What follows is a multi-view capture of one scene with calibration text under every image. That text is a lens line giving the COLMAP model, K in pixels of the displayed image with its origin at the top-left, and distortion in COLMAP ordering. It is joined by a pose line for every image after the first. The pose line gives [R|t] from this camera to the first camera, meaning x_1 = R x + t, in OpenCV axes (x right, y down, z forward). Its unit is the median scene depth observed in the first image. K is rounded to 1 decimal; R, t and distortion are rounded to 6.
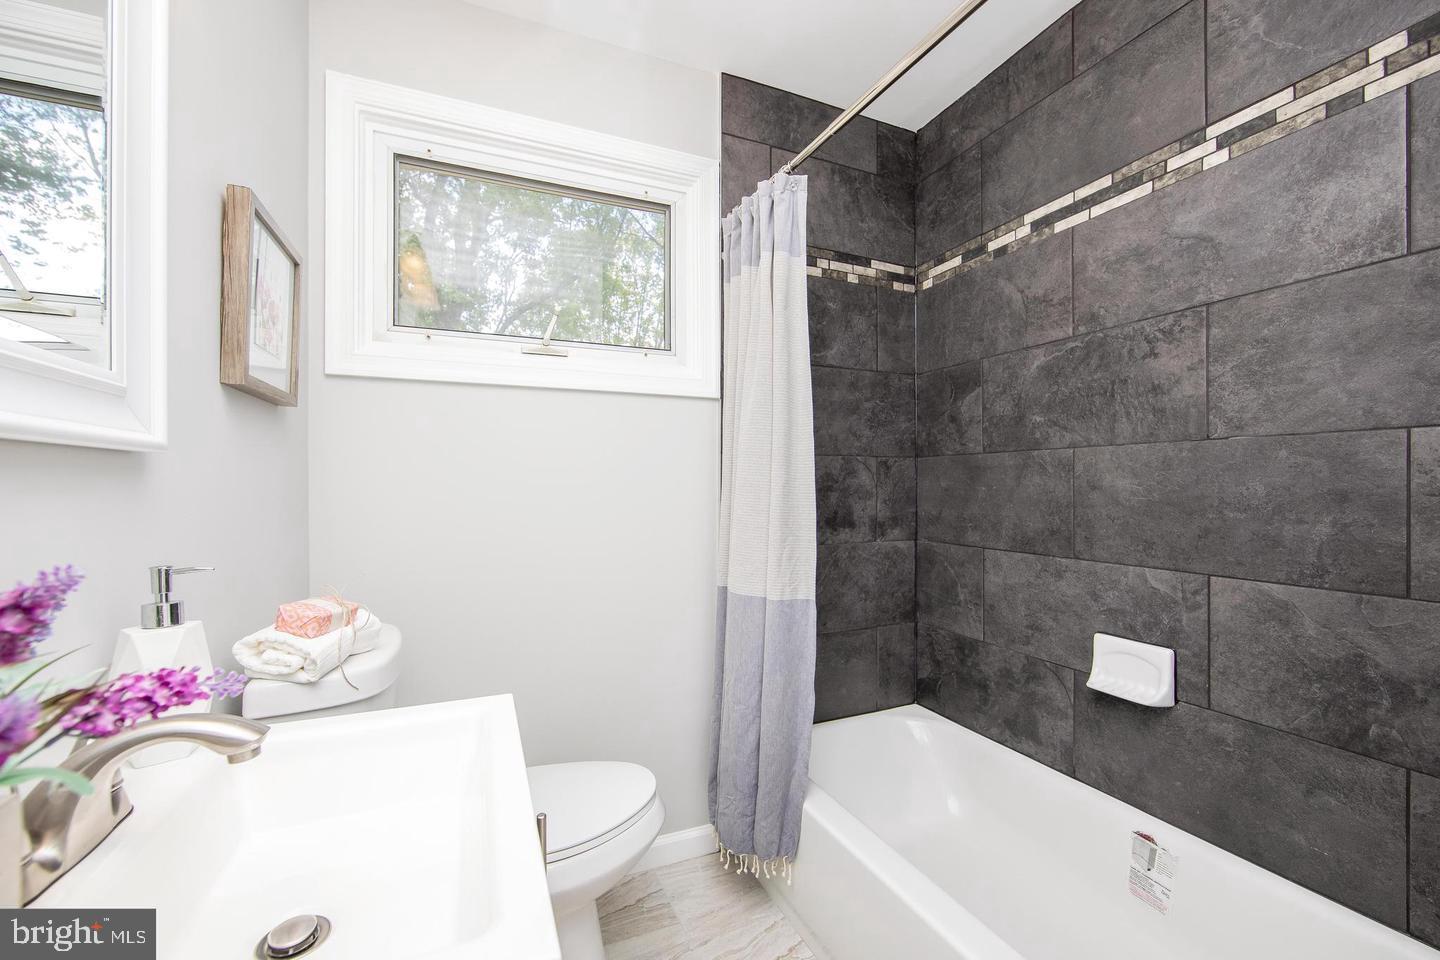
lens RADIAL K [[575.4, 0, 717.3], [0, 575.4, 479.4], [0, 0, 1]] dist [-0.011138, 0.003365]
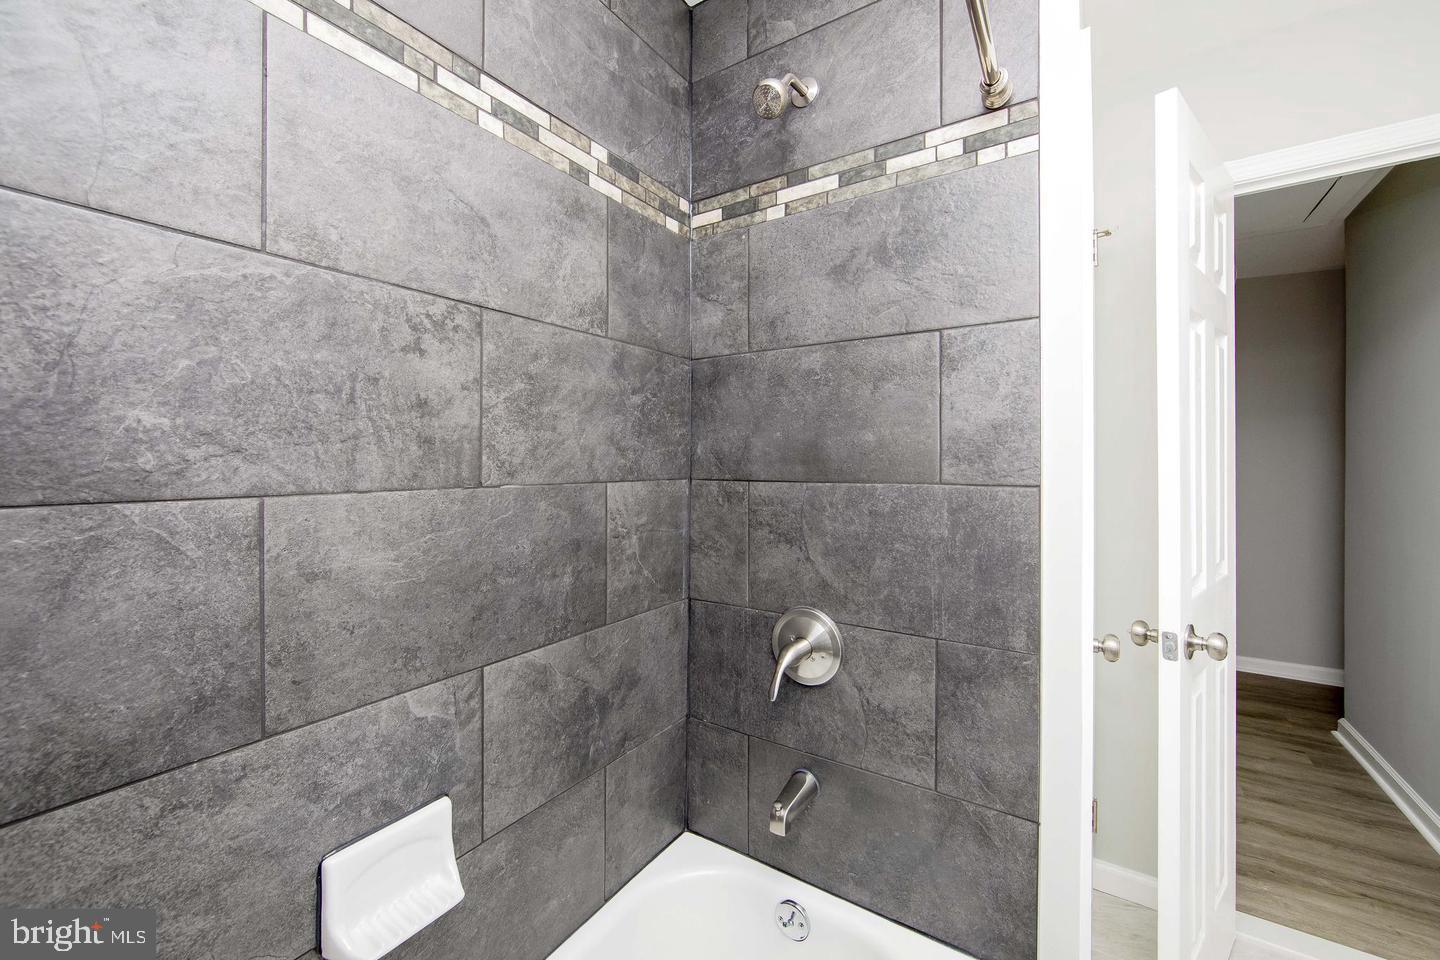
lens RADIAL K [[575.4, 0, 717.4], [0, 575.4, 470.2], [0, 0, 1]] dist [-0.011138, 0.003365]
pose [[-0.540283, -0.001641, 0.841482, 0.053146], [-0.000376, 0.999998, 0.001709, -0.091235], [-0.841484, 0.000607, -0.540282, 1.115636]]
